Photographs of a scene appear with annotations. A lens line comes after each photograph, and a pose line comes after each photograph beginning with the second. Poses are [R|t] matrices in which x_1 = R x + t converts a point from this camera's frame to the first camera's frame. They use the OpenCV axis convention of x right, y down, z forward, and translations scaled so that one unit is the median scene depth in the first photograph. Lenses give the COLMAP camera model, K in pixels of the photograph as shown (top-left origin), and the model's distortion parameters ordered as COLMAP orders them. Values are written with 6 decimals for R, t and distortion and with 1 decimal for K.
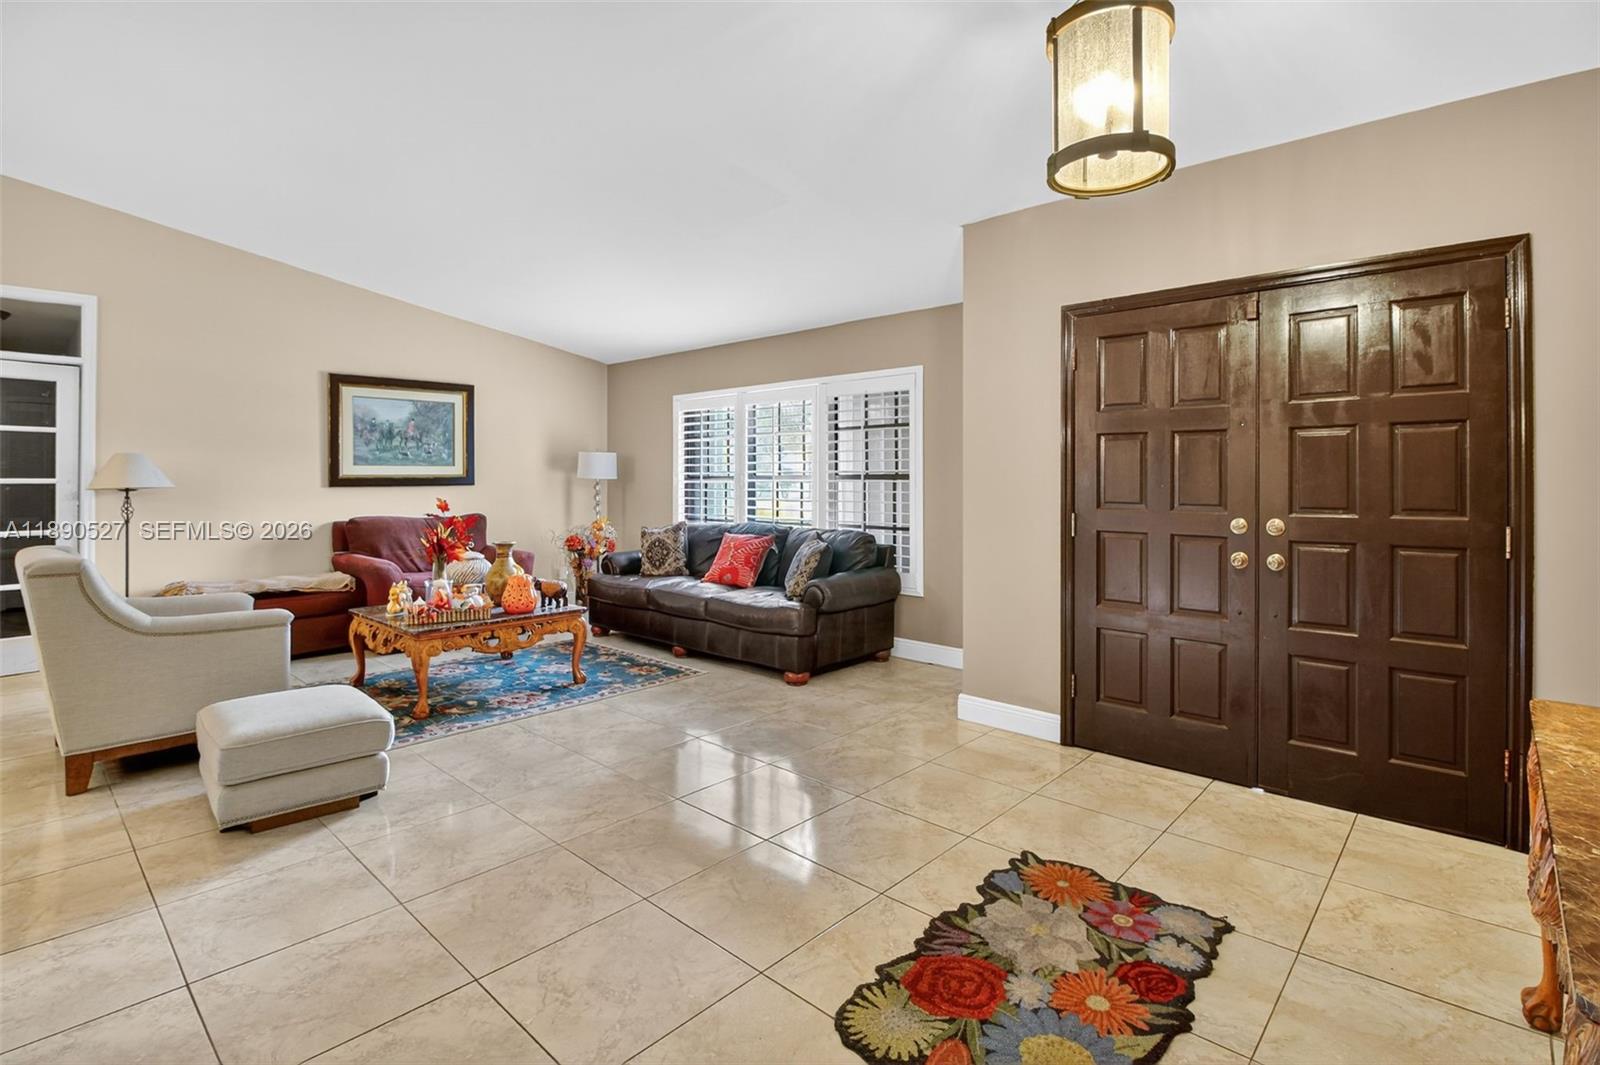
lens RADIAL K [[757.3, 0, 805.0], [0, 757.3, 484.6], [0, 0, 1]] dist [0.000899, -0.000343]
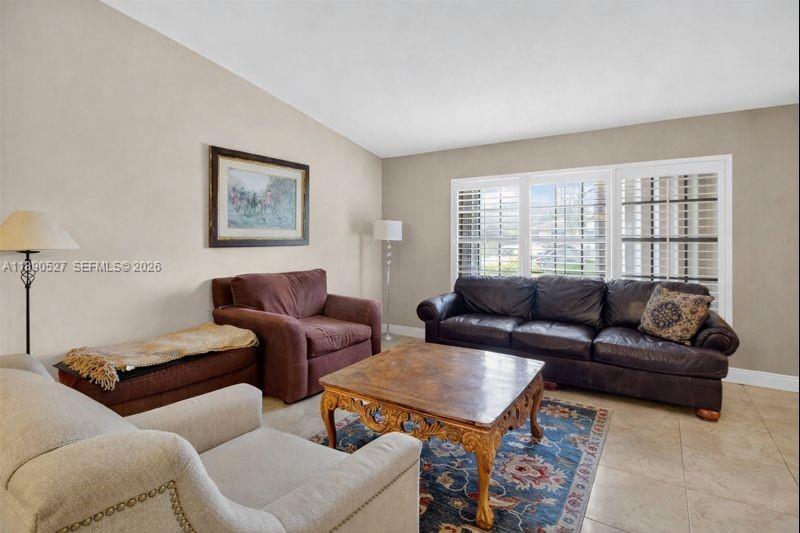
lens RADIAL K [[378.7, 0, 402.5], [0, 378.7, 242.5], [0, 0, 1]] dist [0.000899, -0.000343]
pose [[0.983497, 0.000236, 0.180924, -0.442546], [-0.000137, 1.000000, -0.000559, -0.003978], [-0.180924, 0.000525, 0.983497, 0.395670]]
